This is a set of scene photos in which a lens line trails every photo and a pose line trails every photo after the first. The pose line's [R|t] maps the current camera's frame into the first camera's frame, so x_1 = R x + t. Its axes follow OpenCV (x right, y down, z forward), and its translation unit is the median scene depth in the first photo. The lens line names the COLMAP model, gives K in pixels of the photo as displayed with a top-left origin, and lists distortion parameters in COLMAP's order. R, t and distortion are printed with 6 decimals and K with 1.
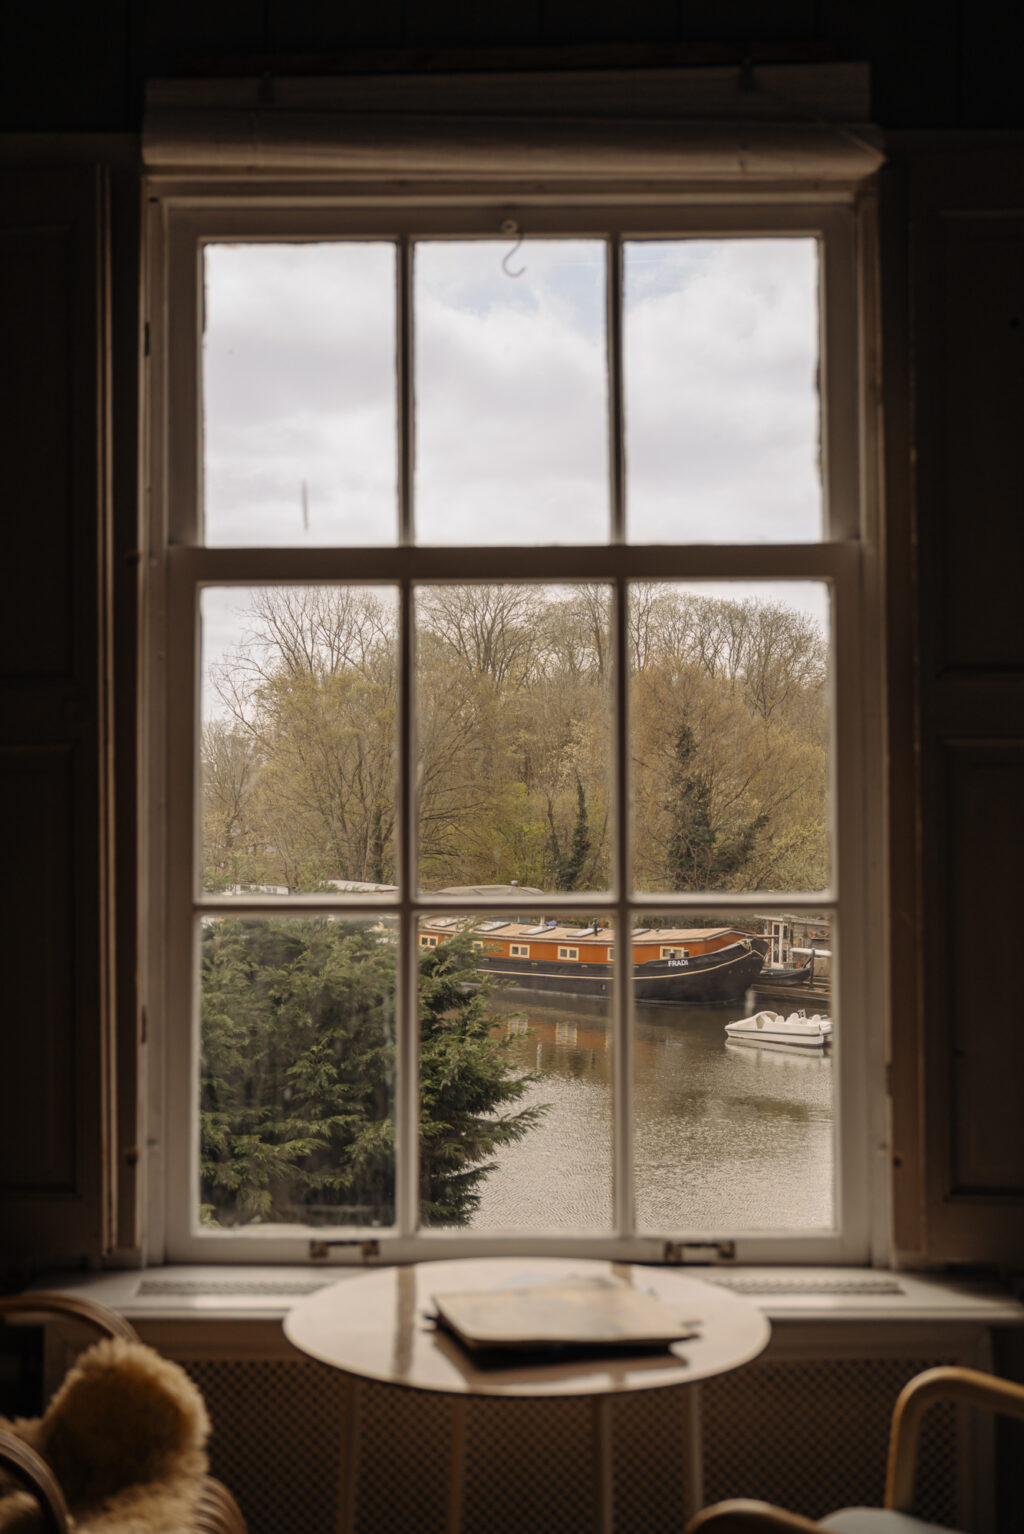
lens RADIAL K [[2047.8, 0, 512.0], [0, 2047.8, 767.0], [0, 0, 1]] dist [0.000684, -0.001535]
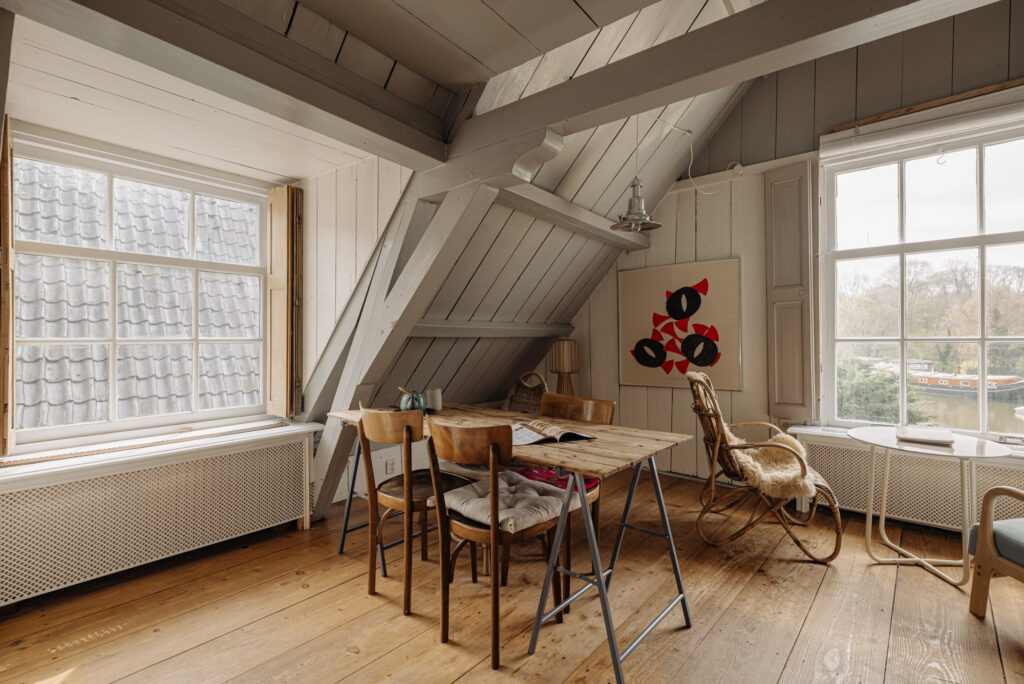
lens RADIAL K [[485.0, 0, 512.0], [0, 485.0, 342.0], [0, 0, 1]] dist [0.000095, 0.000176]
pose [[0.765879, 0.002918, -0.642978, -0.026474], [0.015460, 0.999617, 0.022953, 0.038489], [0.642798, -0.027520, 0.765541, -0.134507]]
